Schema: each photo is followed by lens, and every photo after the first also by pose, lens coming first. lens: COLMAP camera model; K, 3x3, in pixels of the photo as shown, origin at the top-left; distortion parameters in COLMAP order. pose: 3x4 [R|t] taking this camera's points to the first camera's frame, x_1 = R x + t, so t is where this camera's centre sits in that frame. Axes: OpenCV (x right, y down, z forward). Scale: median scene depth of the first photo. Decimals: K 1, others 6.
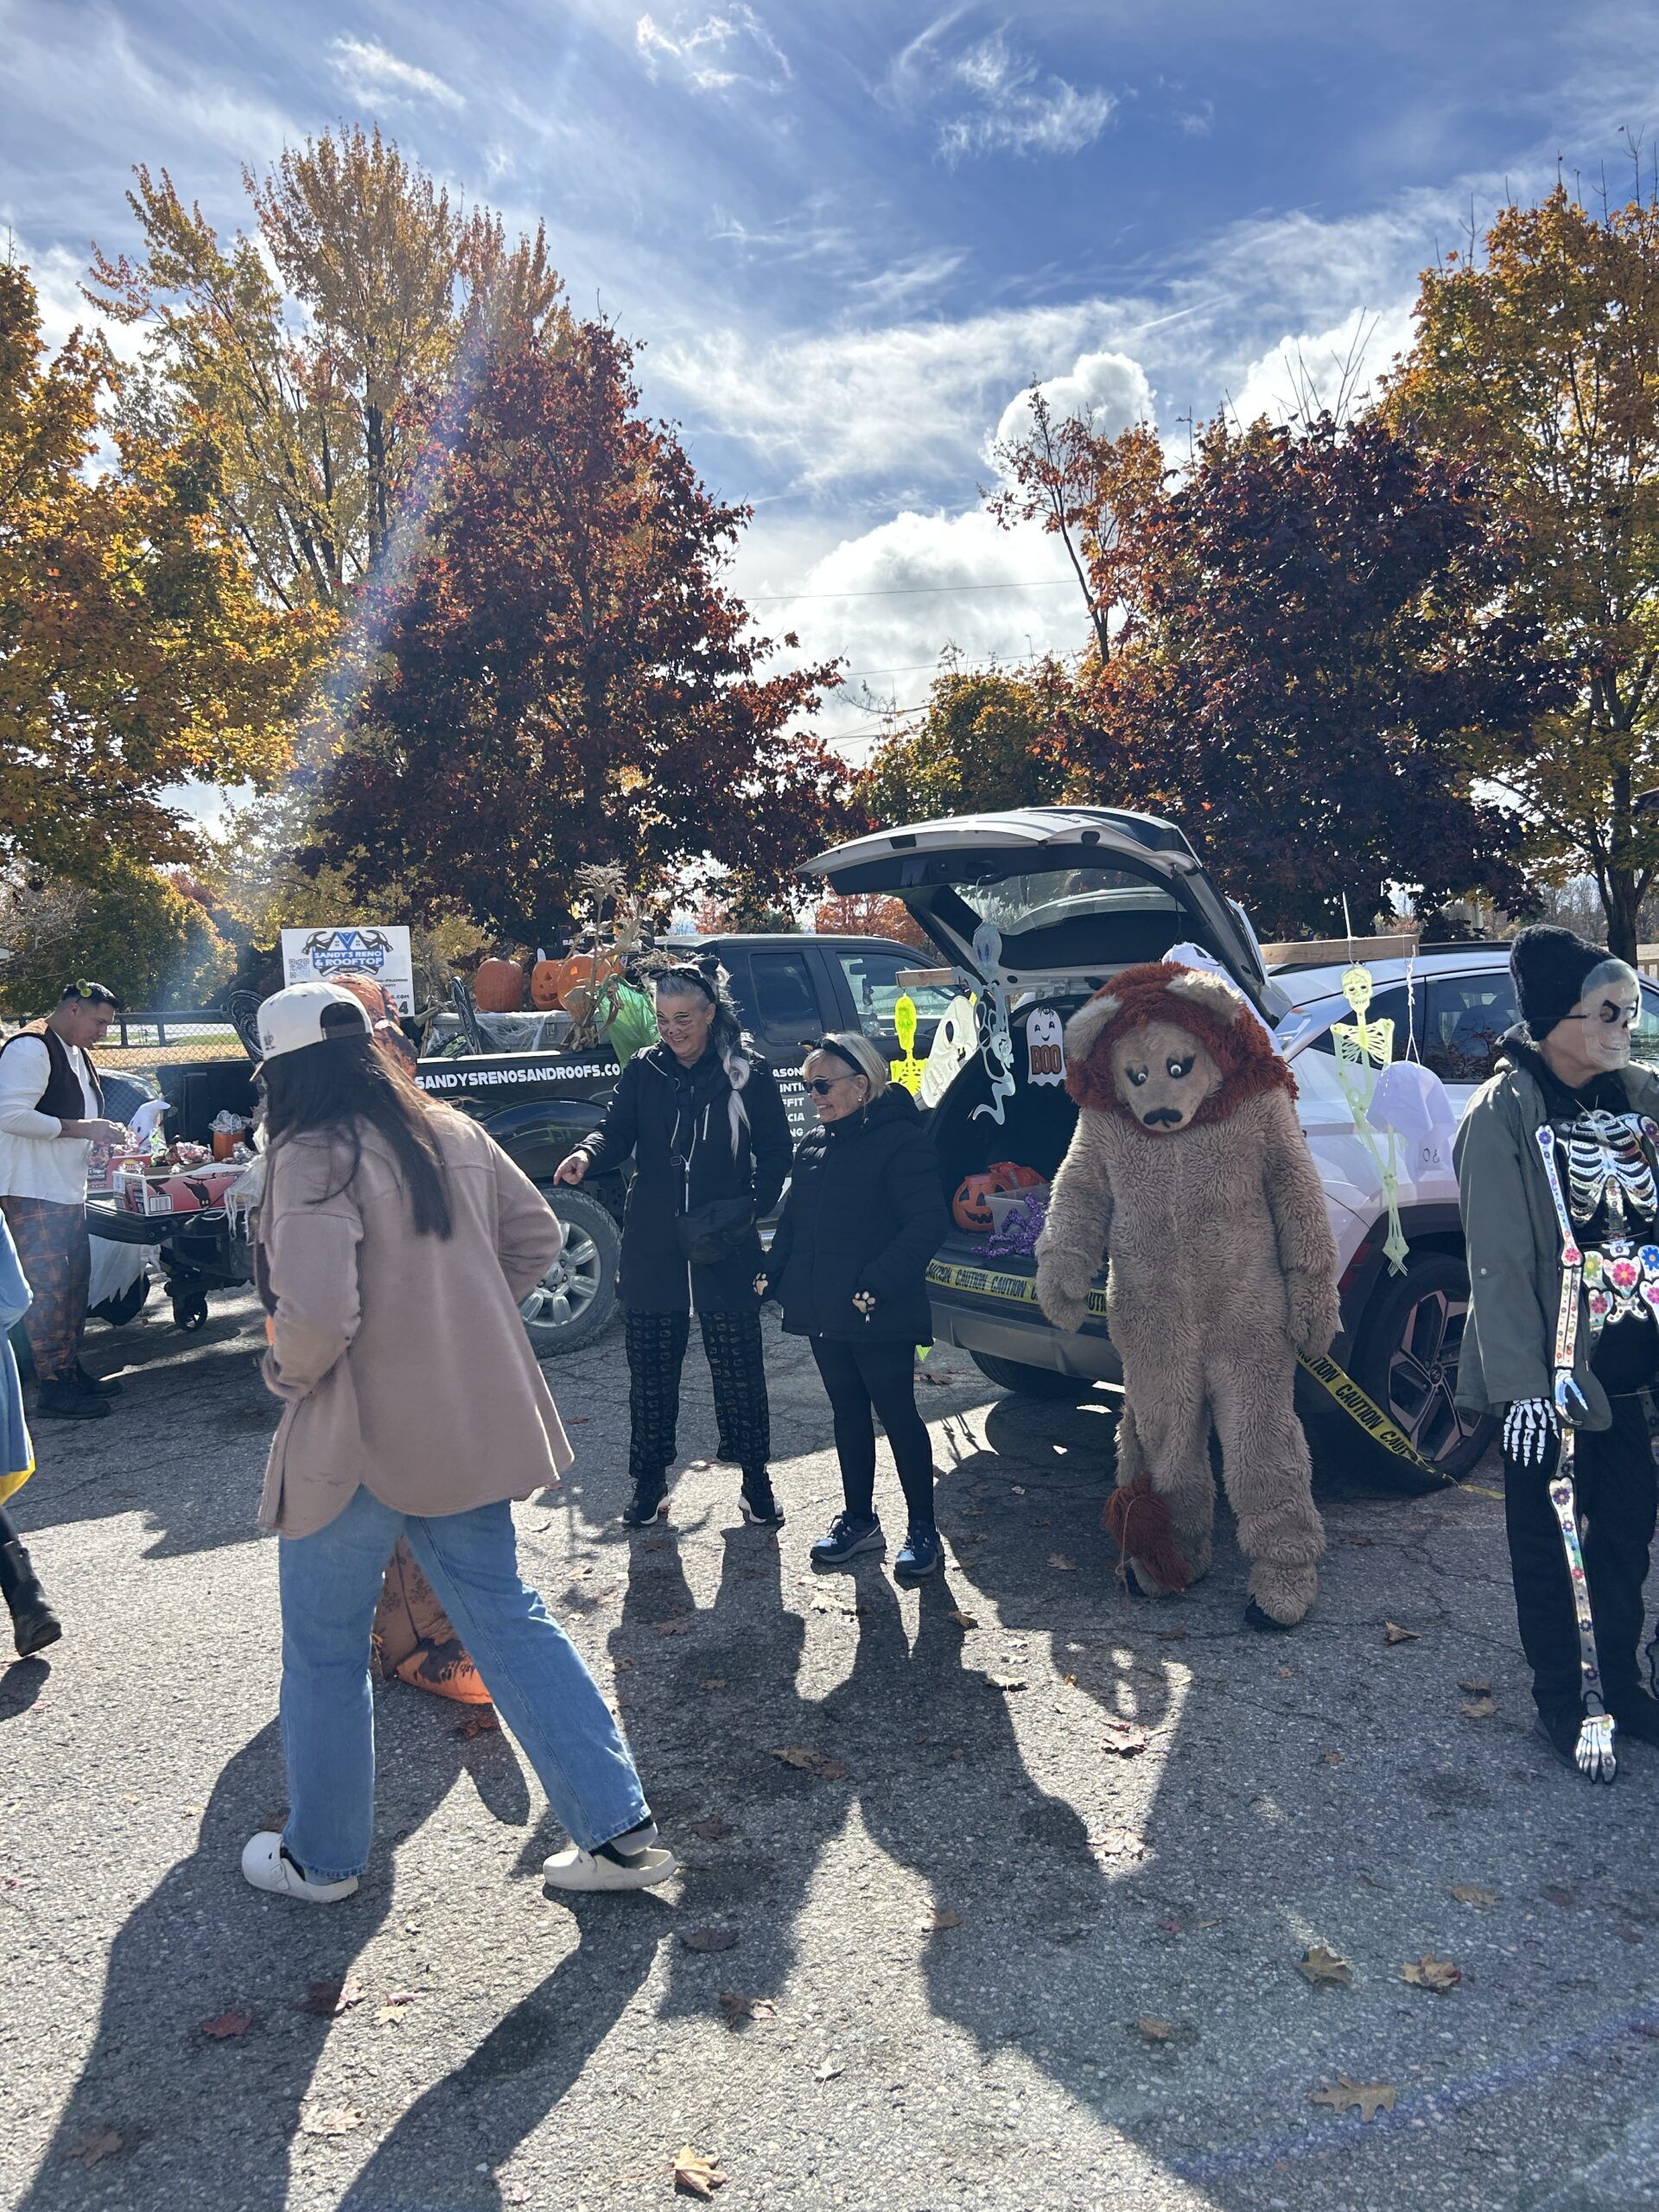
lens RADIAL K [[1611.0, 0, 829.5], [0, 1611.0, 1106.0], [0, 0, 1]] dist [-0.003408, 0.032992]
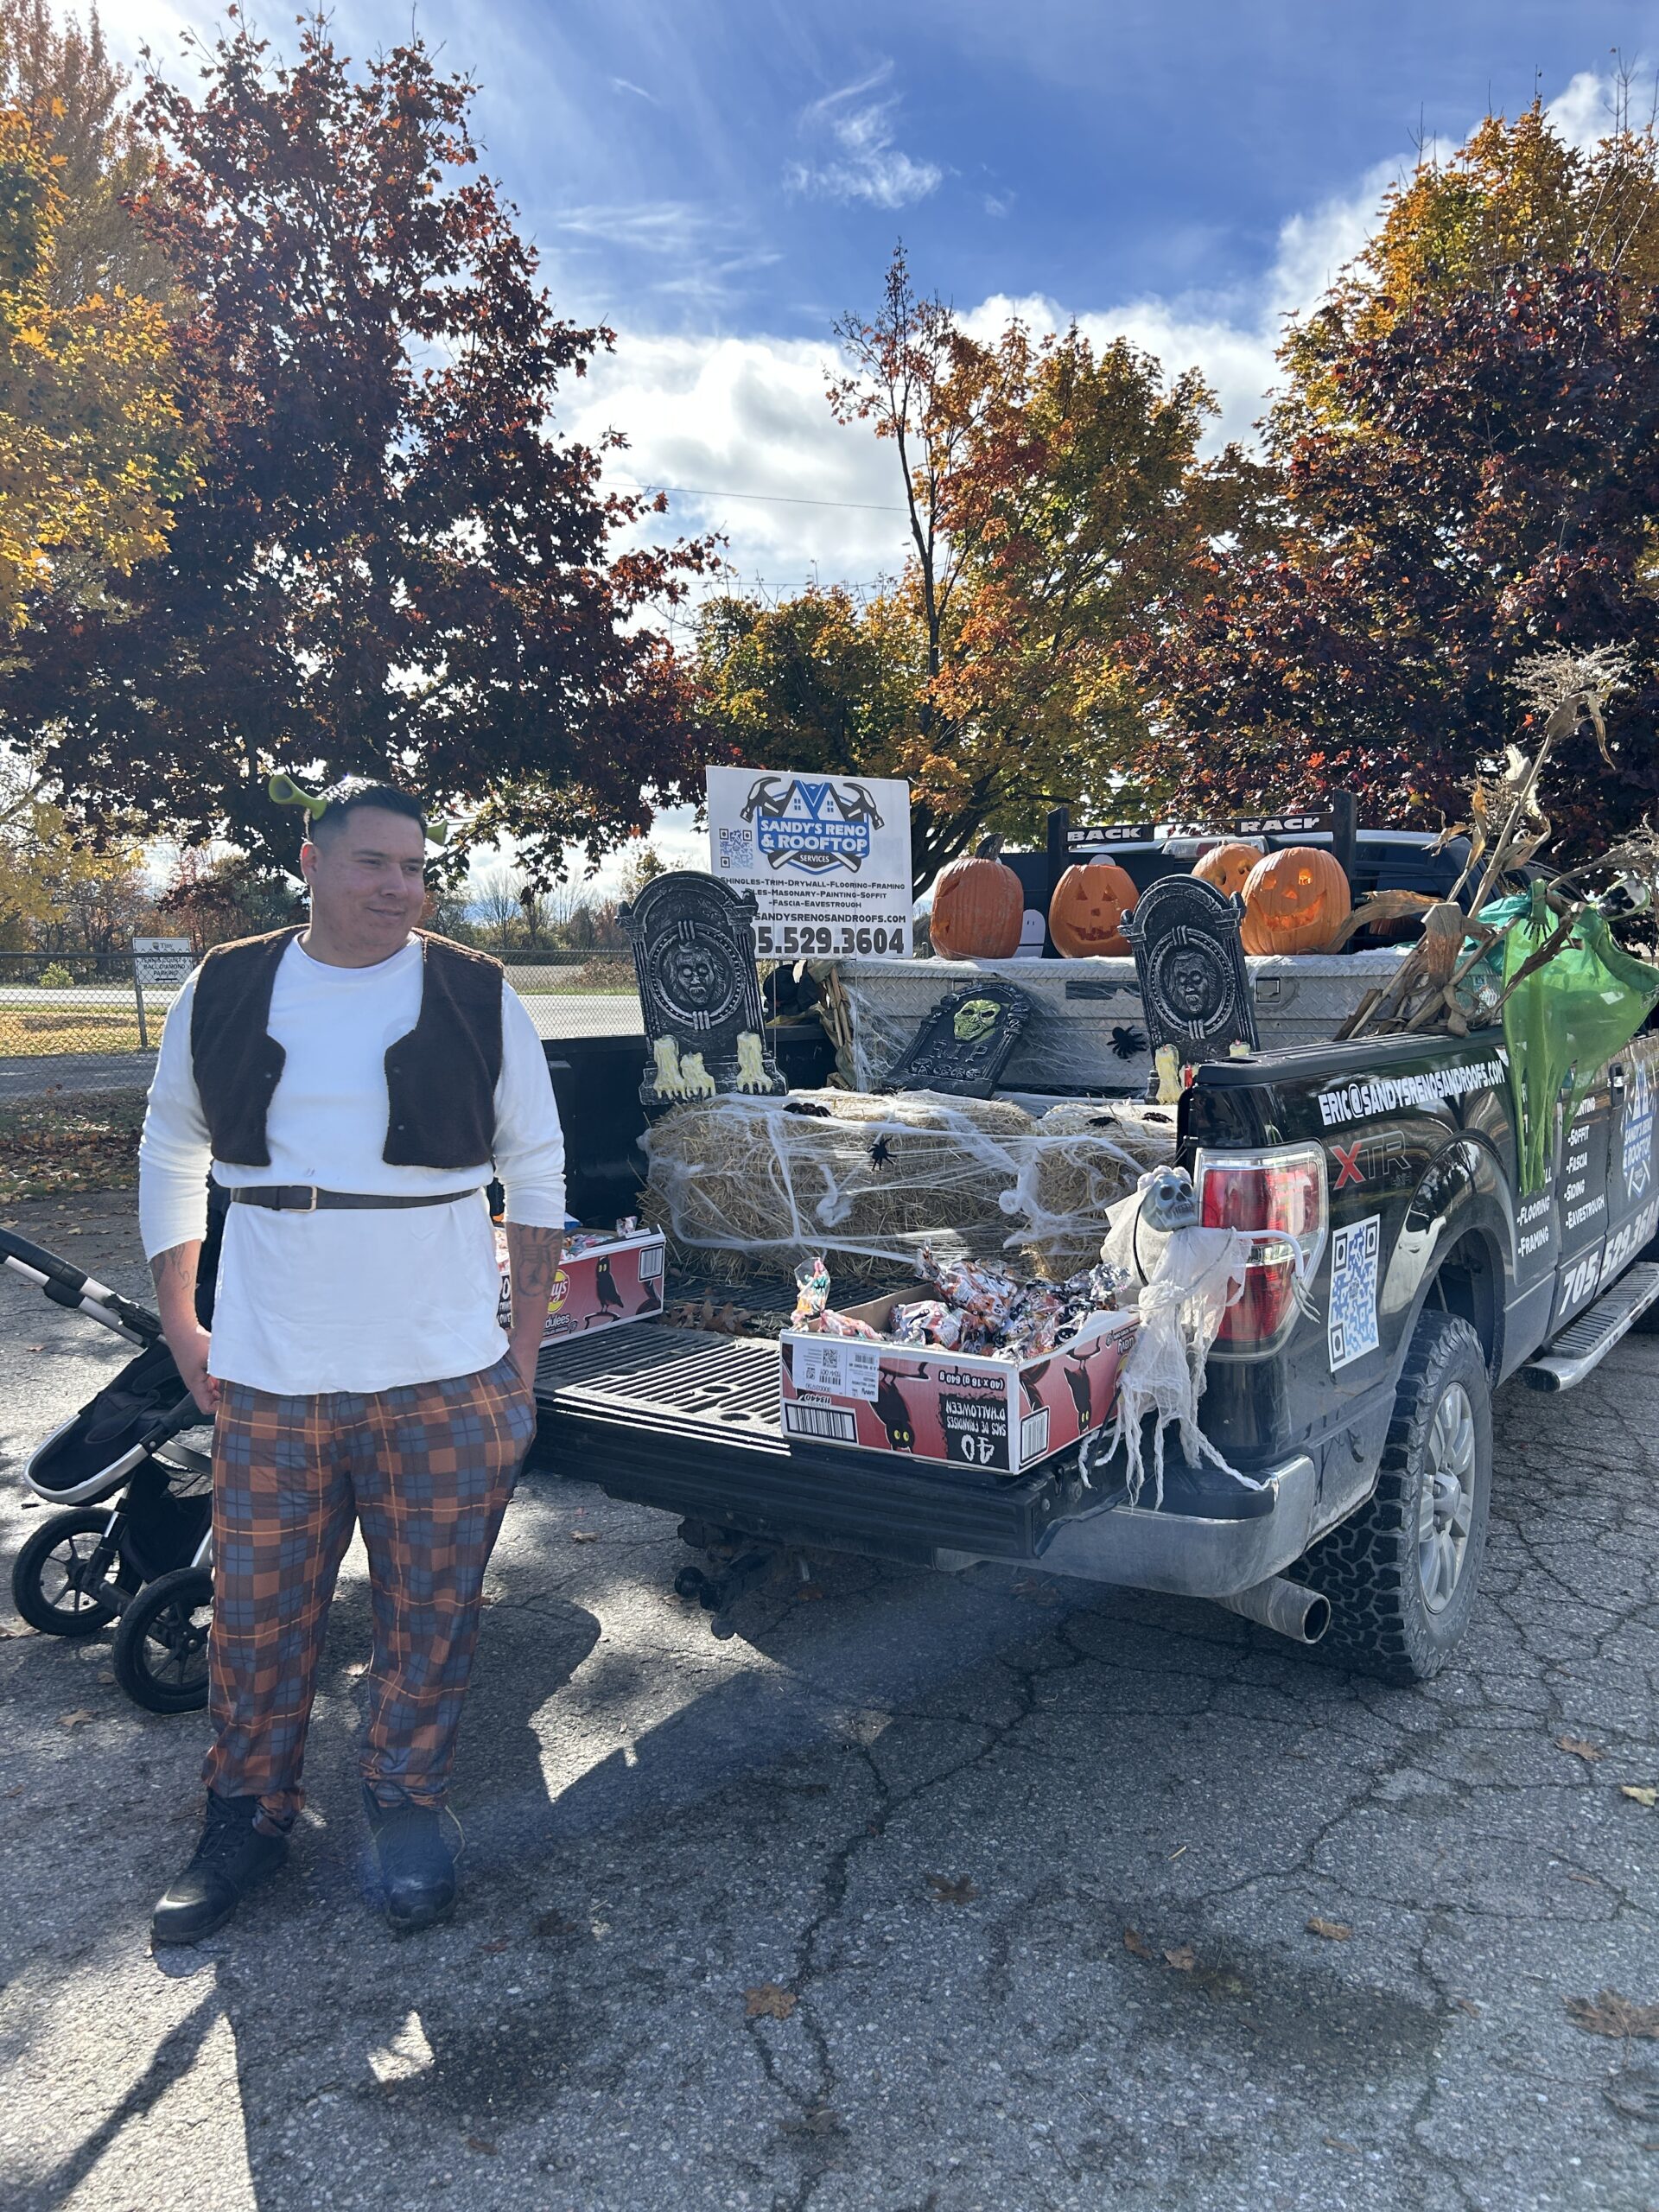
lens RADIAL K [[1611.0, 0, 829.5], [0, 1611.0, 1106.0], [0, 0, 1]] dist [-0.003408, 0.032992]
pose [[0.950109, 0.007641, 0.311826, -0.188311], [-0.011117, 0.999894, 0.009372, -0.005392], [-0.311721, -0.012371, 0.950093, 0.219814]]
